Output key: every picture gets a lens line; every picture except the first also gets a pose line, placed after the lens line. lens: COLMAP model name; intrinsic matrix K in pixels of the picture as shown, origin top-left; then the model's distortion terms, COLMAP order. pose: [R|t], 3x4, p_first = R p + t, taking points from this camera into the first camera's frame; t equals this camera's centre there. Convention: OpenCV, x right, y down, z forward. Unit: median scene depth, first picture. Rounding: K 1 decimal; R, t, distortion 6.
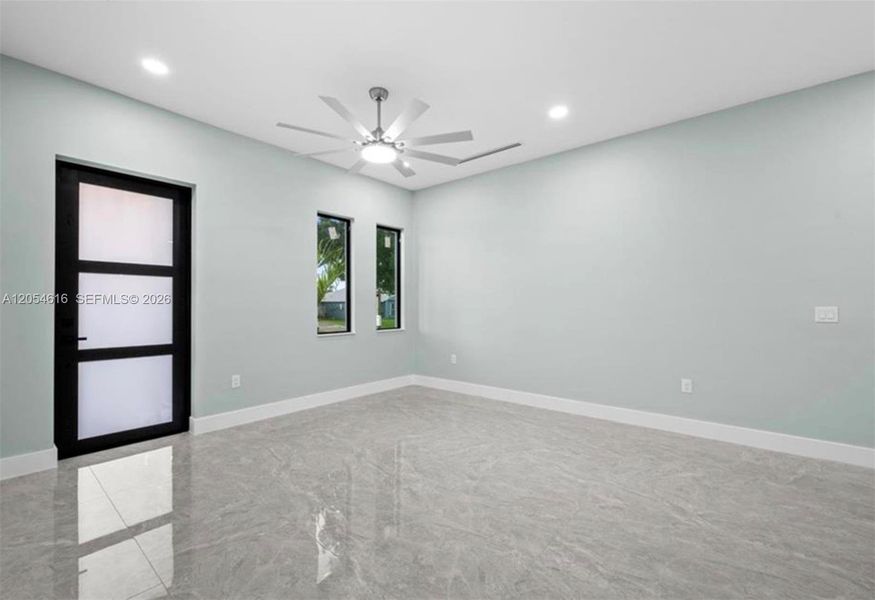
lens RADIAL K [[384.2, 0, 437.5], [0, 384.2, 300.0], [0, 0, 1]] dist [-0.000439, -0.000048]
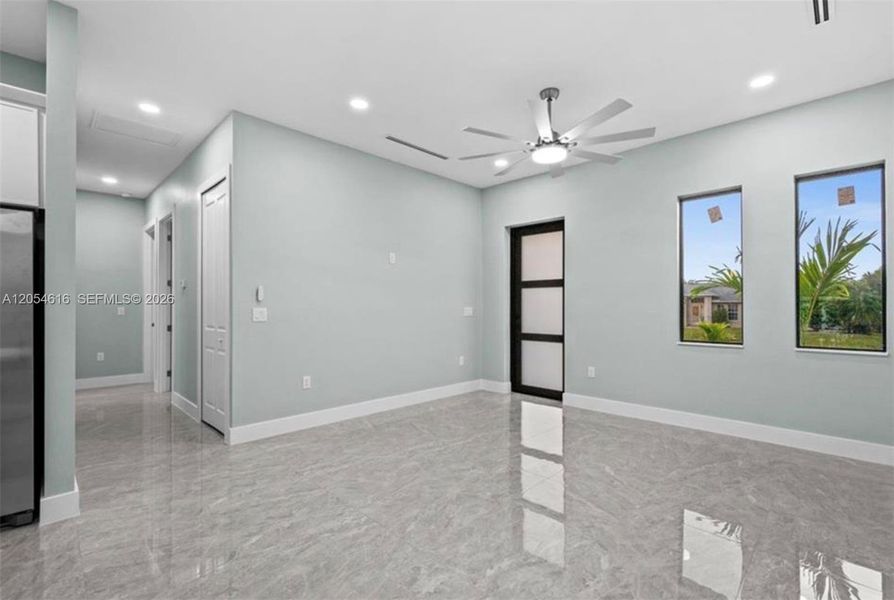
lens RADIAL K [[394.9, 0, 447.0], [0, 394.9, 300.0], [0, 0, 1]] dist [0.001686, 0.000094]
pose [[-0.085386, -0.015152, -0.996233, 0.941538], [0.014478, 0.999760, -0.016447, 0.007122], [0.996243, -0.015828, -0.085146, 0.870282]]
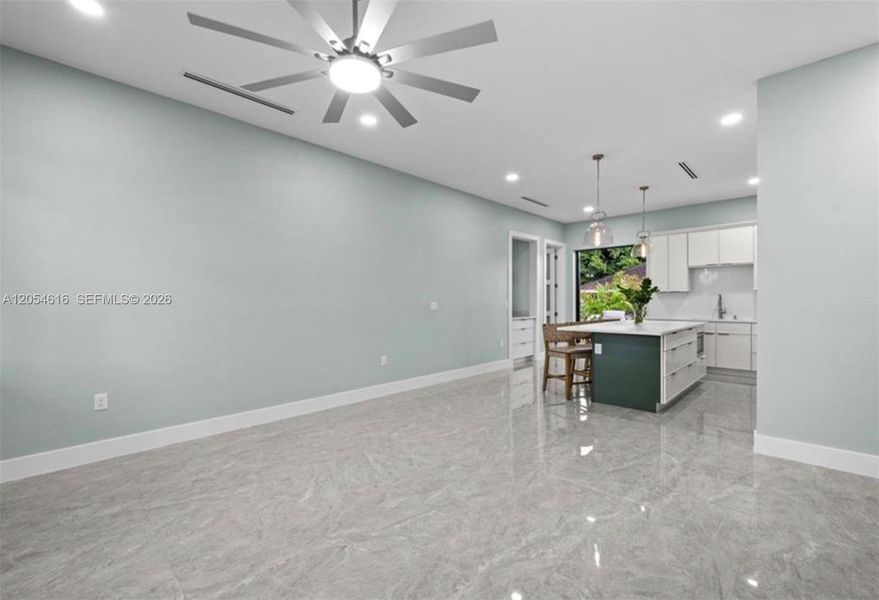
lens RADIAL K [[385.9, 0, 439.5], [0, 385.9, 300.0], [0, 0, 1]] dist [-0.000439, -0.000048]
pose [[0.053402, 0.005138, 0.998560, -0.867354], [-0.008891, 0.999950, -0.004670, 0.011414], [-0.998534, -0.008628, 0.053445, 0.864308]]
